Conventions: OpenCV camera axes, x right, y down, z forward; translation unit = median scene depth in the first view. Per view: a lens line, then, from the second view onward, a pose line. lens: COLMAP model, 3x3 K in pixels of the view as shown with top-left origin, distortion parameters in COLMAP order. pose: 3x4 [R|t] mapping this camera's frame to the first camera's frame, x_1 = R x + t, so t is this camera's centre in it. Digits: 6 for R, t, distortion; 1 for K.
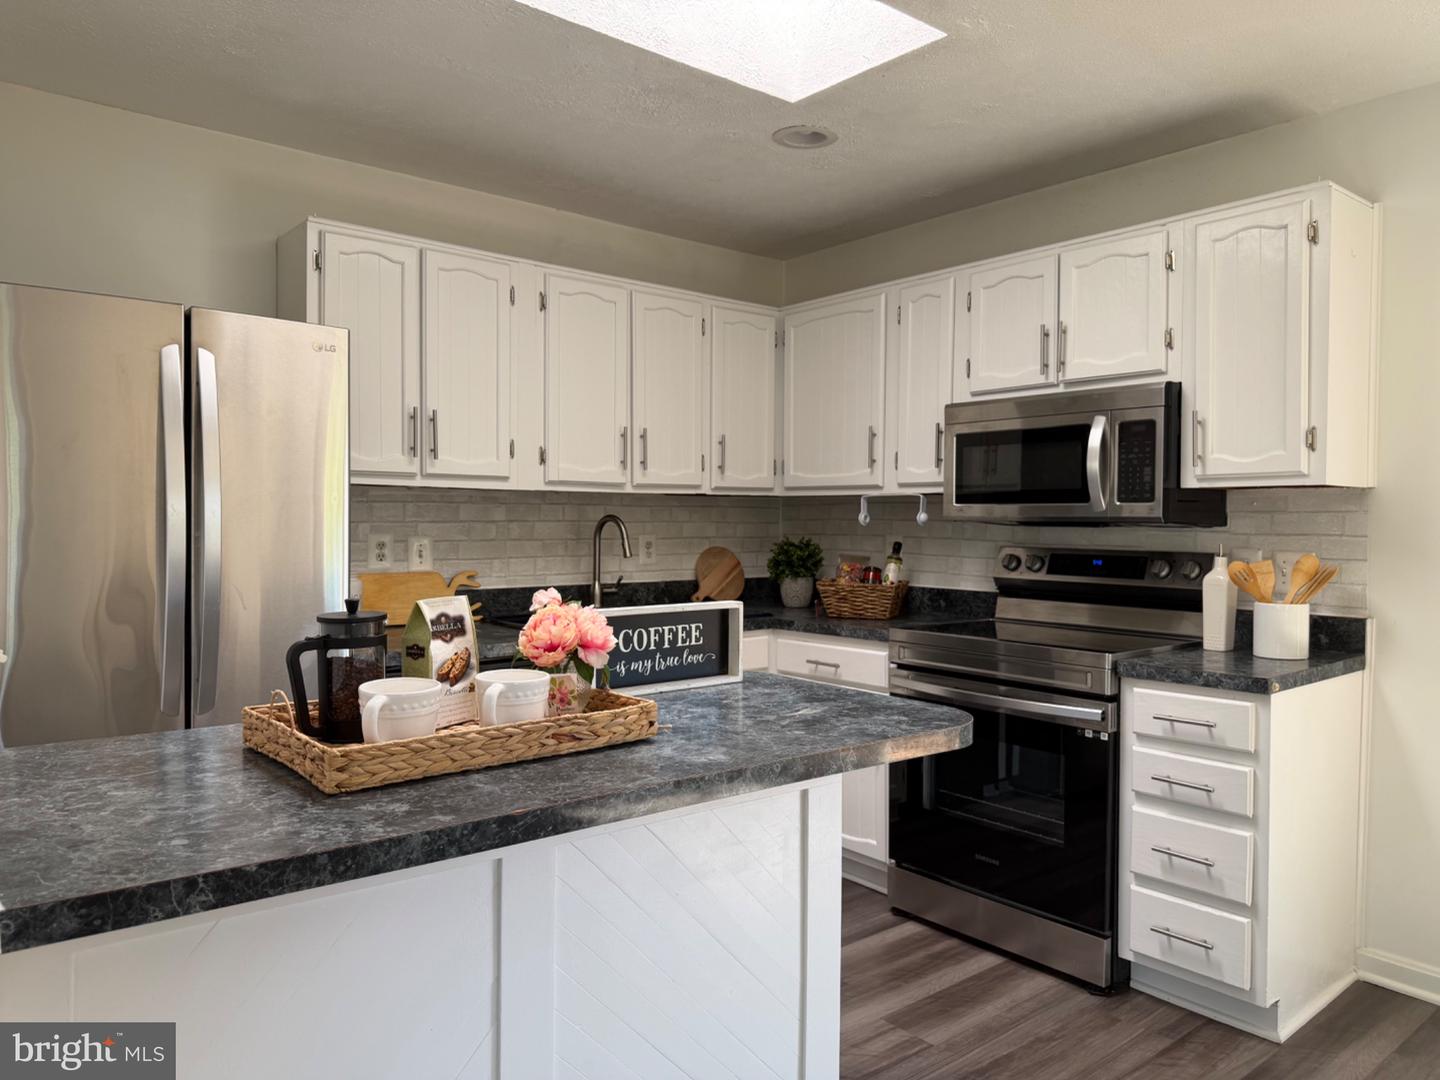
lens RADIAL K [[1008.5, 0, 686.4], [0, 1008.5, 546.0], [0, 0, 1]] dist [0.086916, -0.139635]
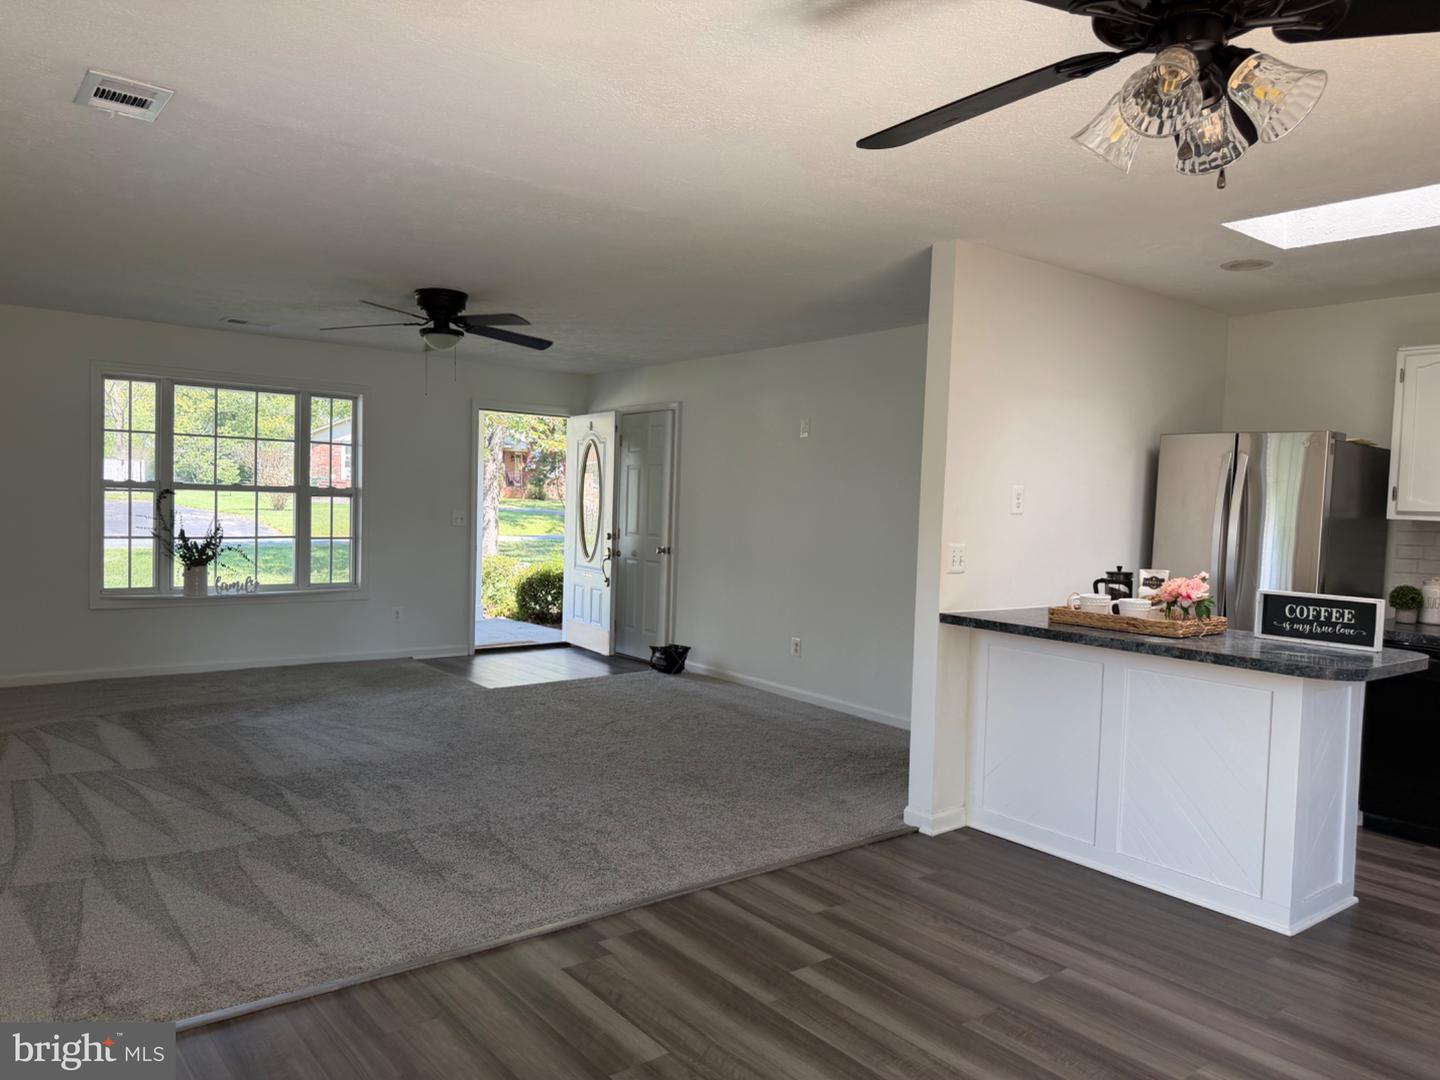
lens RADIAL K [[1017.4, 0, 711.4], [0, 1017.4, 549.3], [0, 0, 1]] dist [0.090147, -0.143423]
pose [[-0.021579, 0.039424, -0.998990, 1.218184], [-0.061064, 0.997305, 0.040676, -0.017704], [0.997901, 0.061880, -0.019113, 0.007066]]
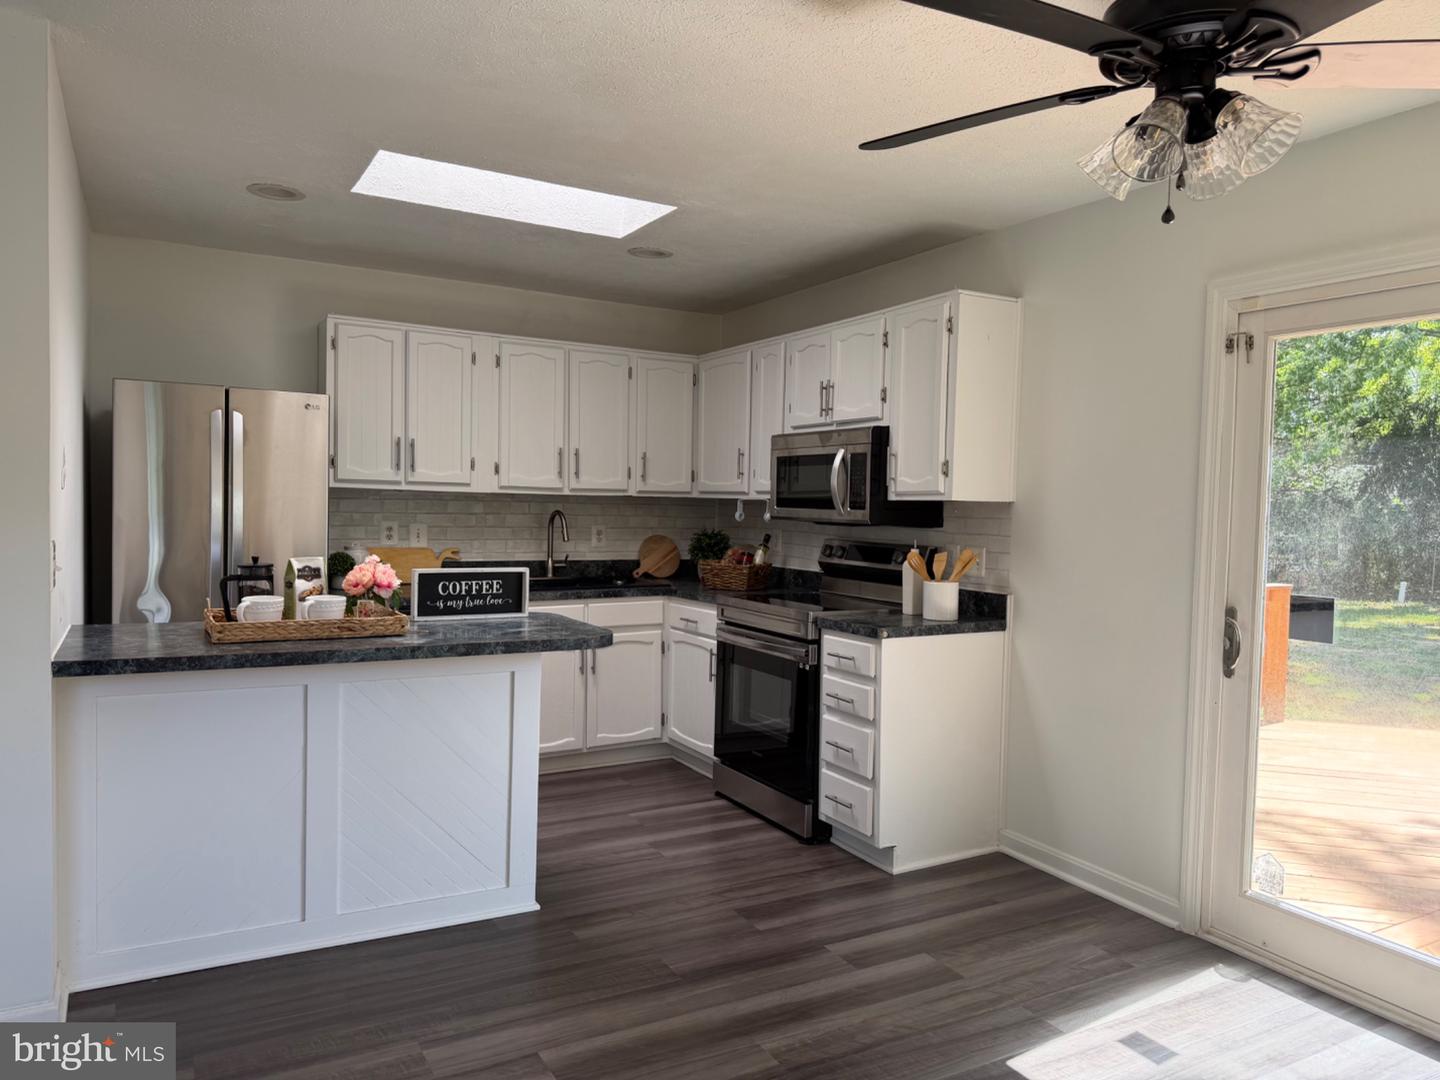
lens RADIAL K [[1017.4, 0, 711.4], [0, 1017.4, 549.3], [0, 0, 1]] dist [0.090147, -0.143423]
pose [[0.985637, 0.022551, -0.167367, 0.463895], [-0.019850, 0.999645, 0.017789, -0.008077], [0.167708, -0.014211, 0.985734, -0.433445]]
